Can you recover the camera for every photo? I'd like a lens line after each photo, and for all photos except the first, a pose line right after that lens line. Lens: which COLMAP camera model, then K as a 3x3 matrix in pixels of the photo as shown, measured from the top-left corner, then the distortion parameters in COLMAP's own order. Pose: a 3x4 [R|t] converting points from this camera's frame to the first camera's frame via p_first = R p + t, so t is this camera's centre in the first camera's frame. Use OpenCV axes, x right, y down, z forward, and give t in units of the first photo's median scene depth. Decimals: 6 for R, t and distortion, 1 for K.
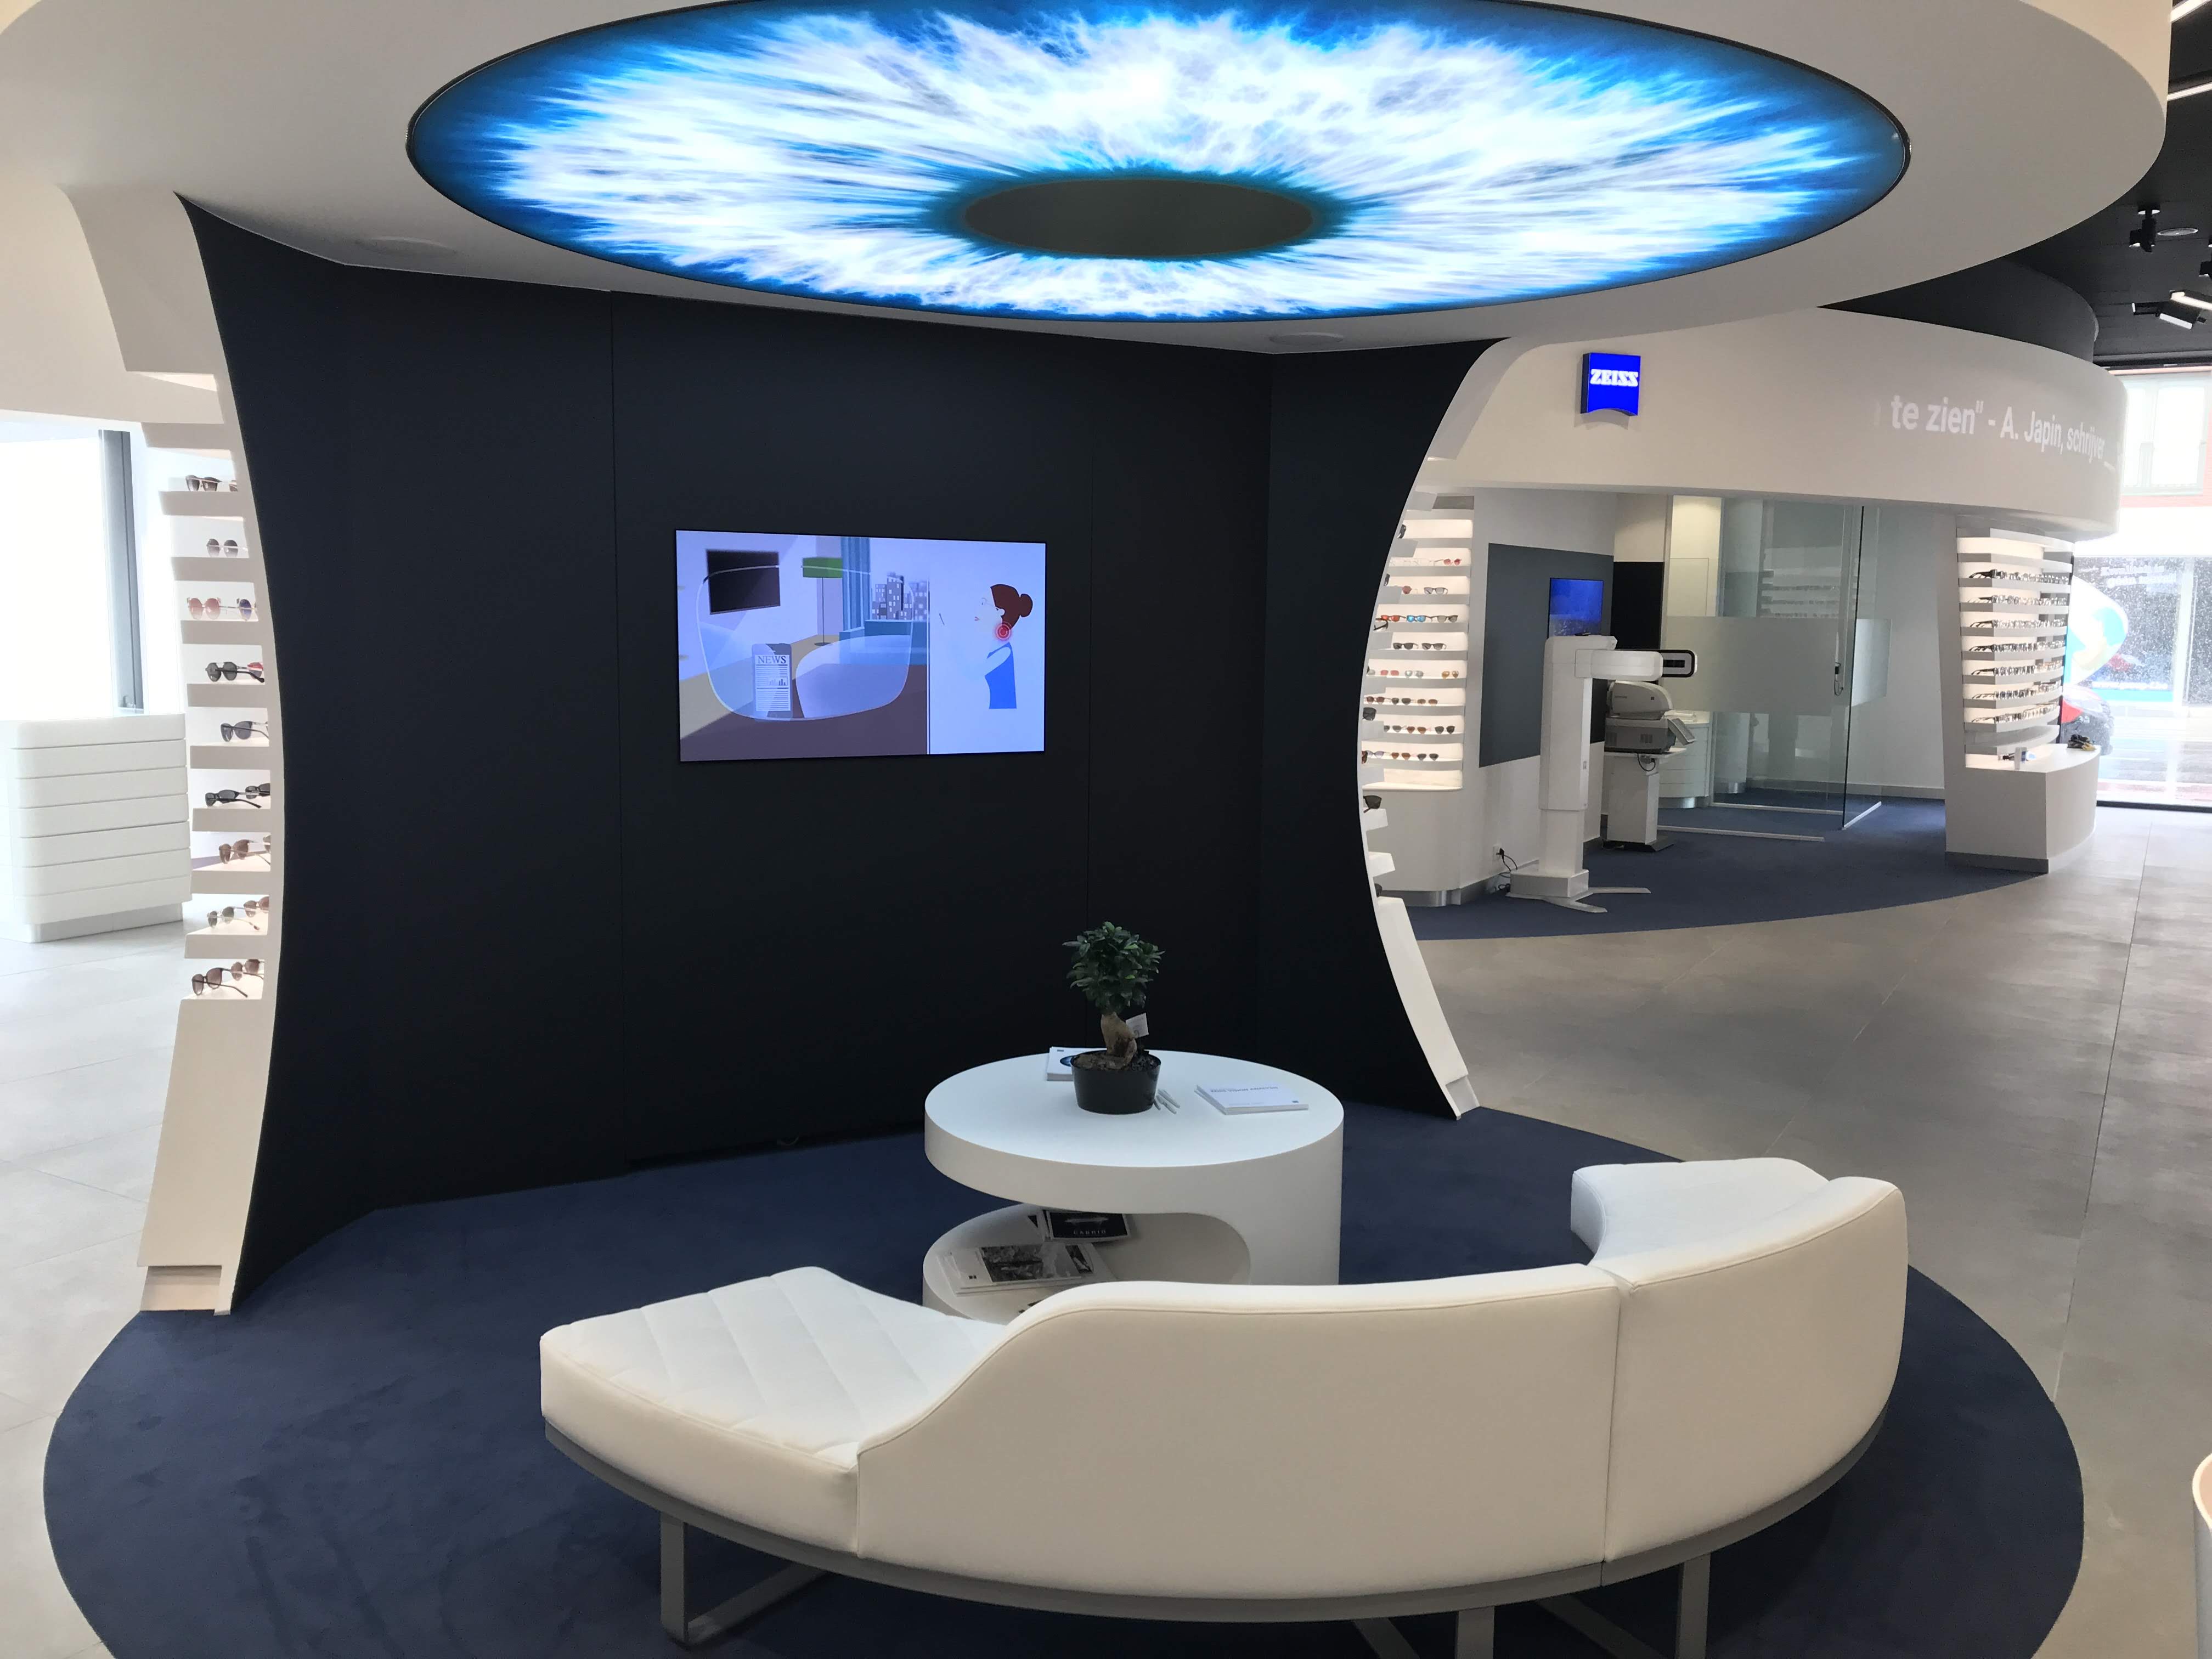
lens RADIAL K [[1770.4, 0, 1096.1], [0, 1770.4, 783.0], [0, 0, 1]] dist [0.014108, 0.006841]
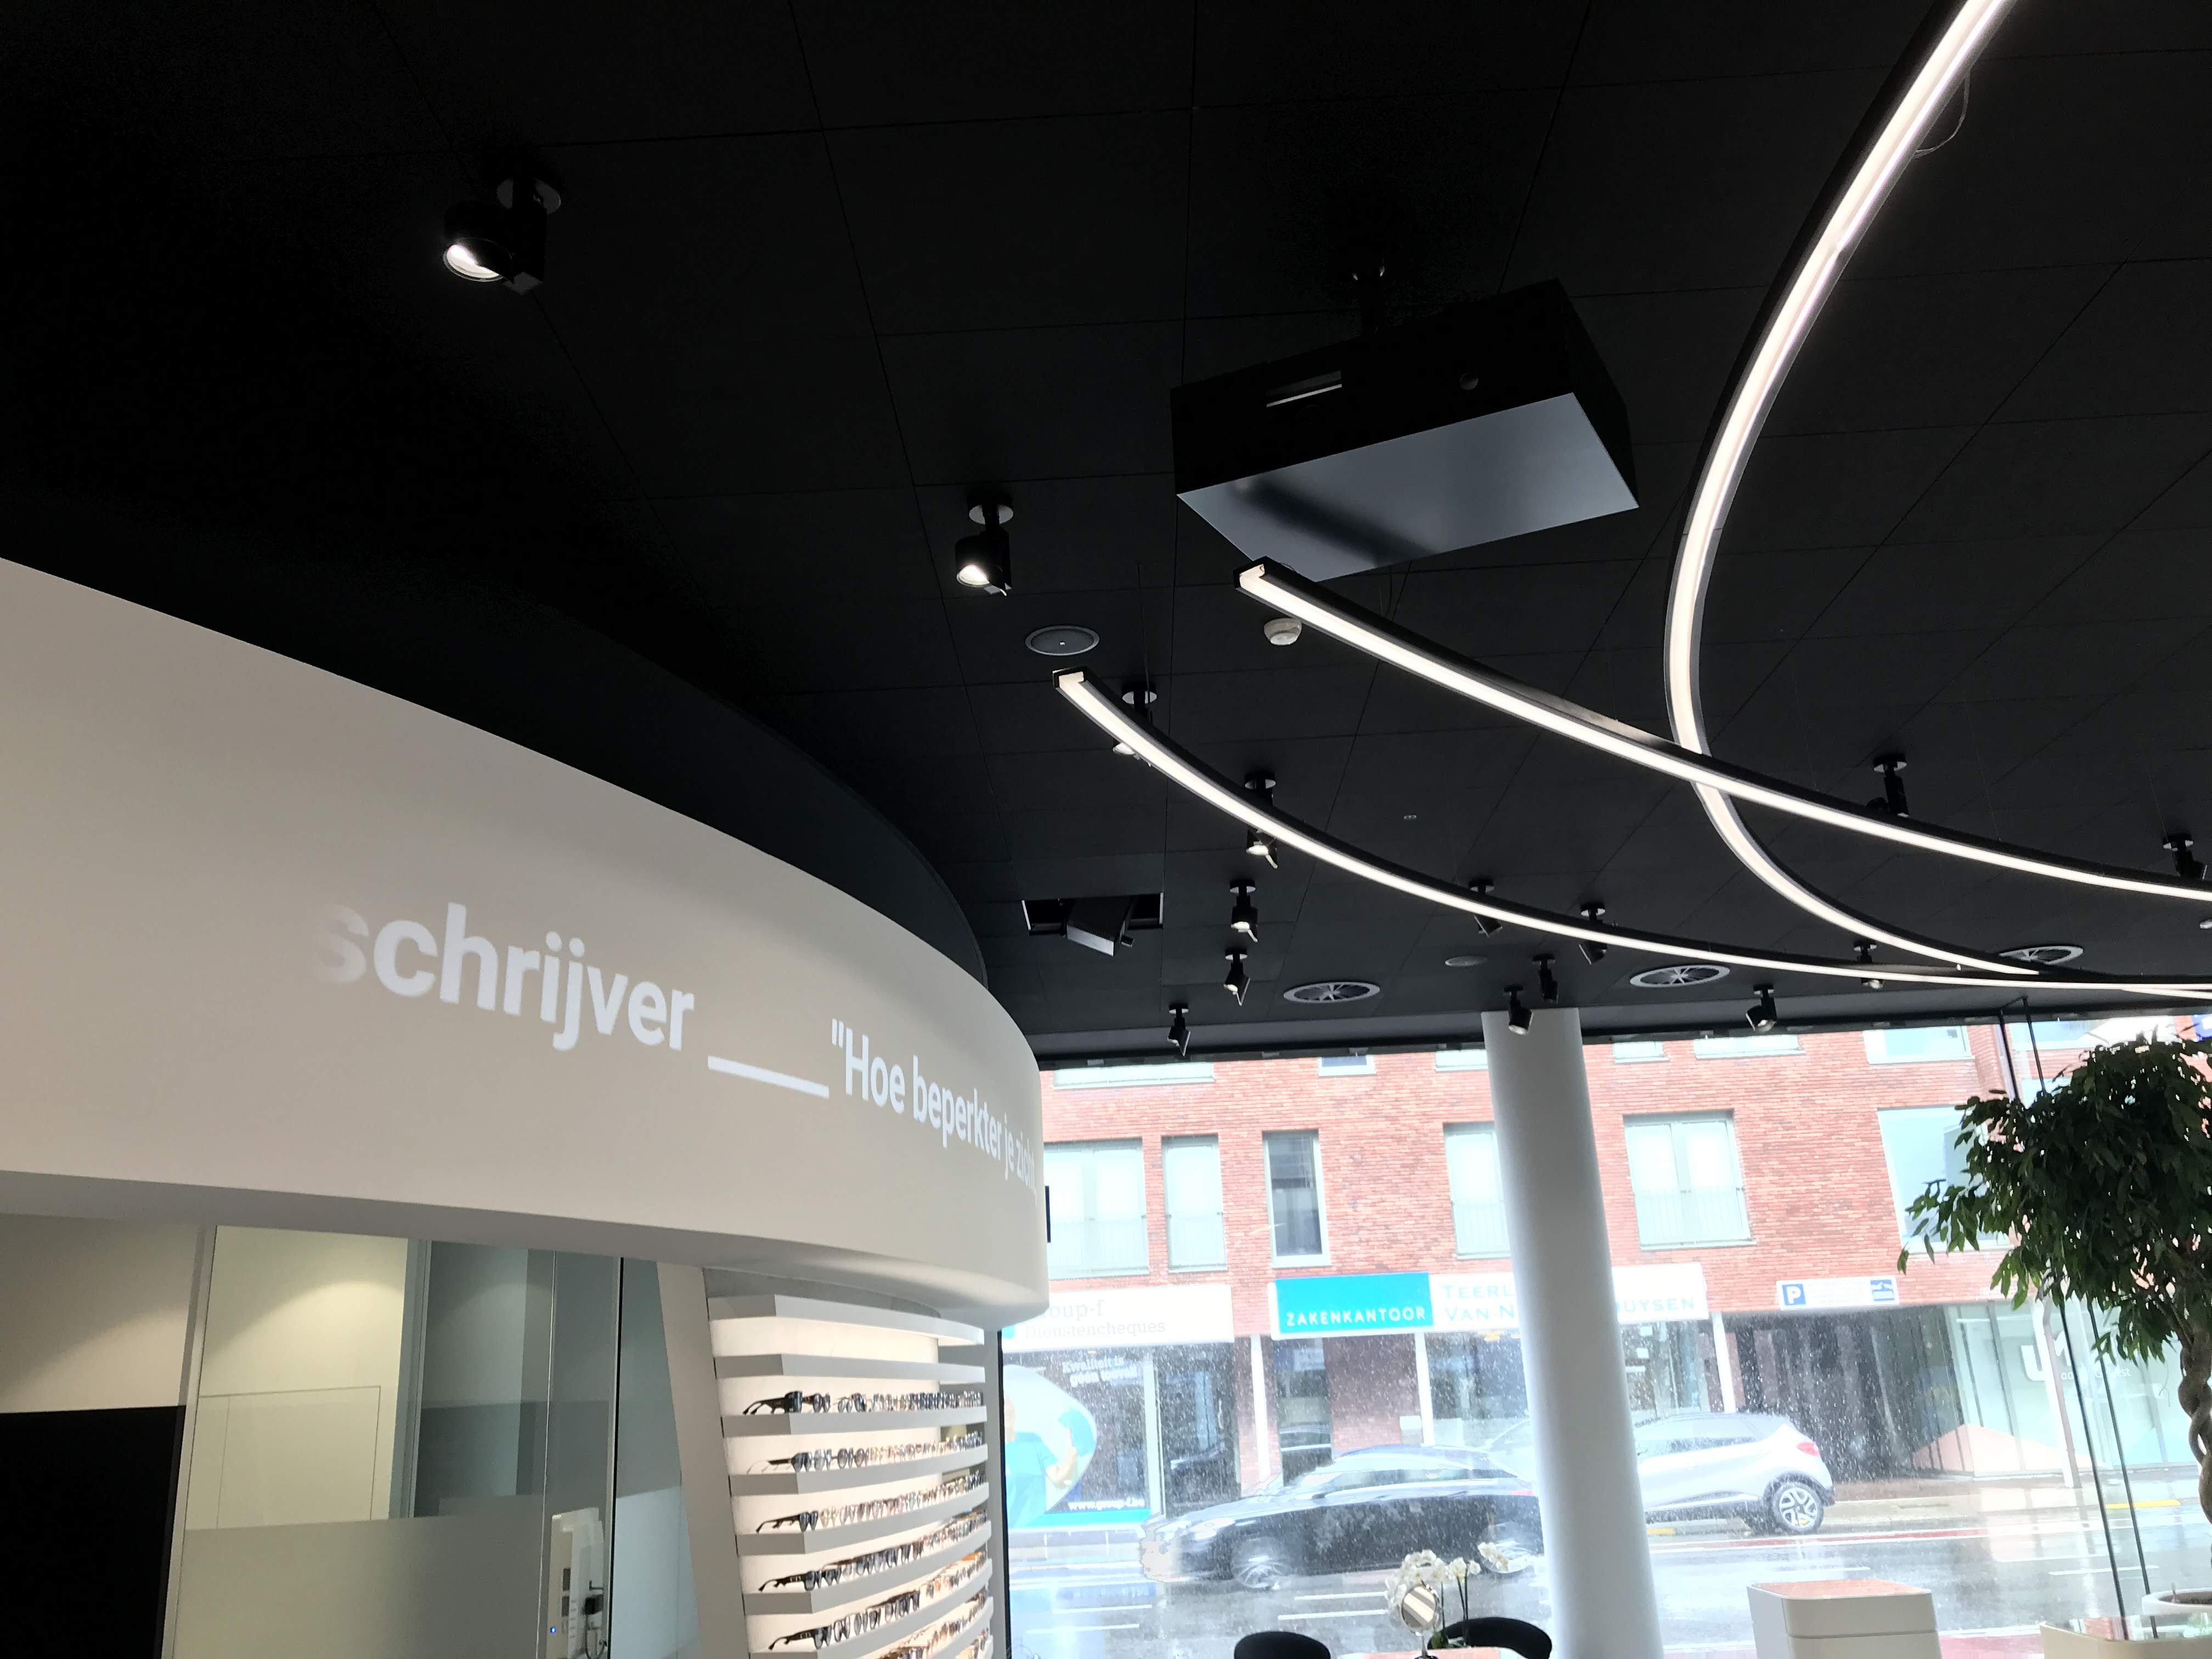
lens RADIAL K [[1770.4, 0, 1096.1], [0, 1770.4, 783.0], [0, 0, 1]] dist [0.014108, 0.006841]
pose [[0.866316, 0.114547, 0.486184, 0.330169], [0.106353, 0.908730, -0.403608, -0.069957], [-0.488042, 0.401359, 0.775065, 0.547743]]
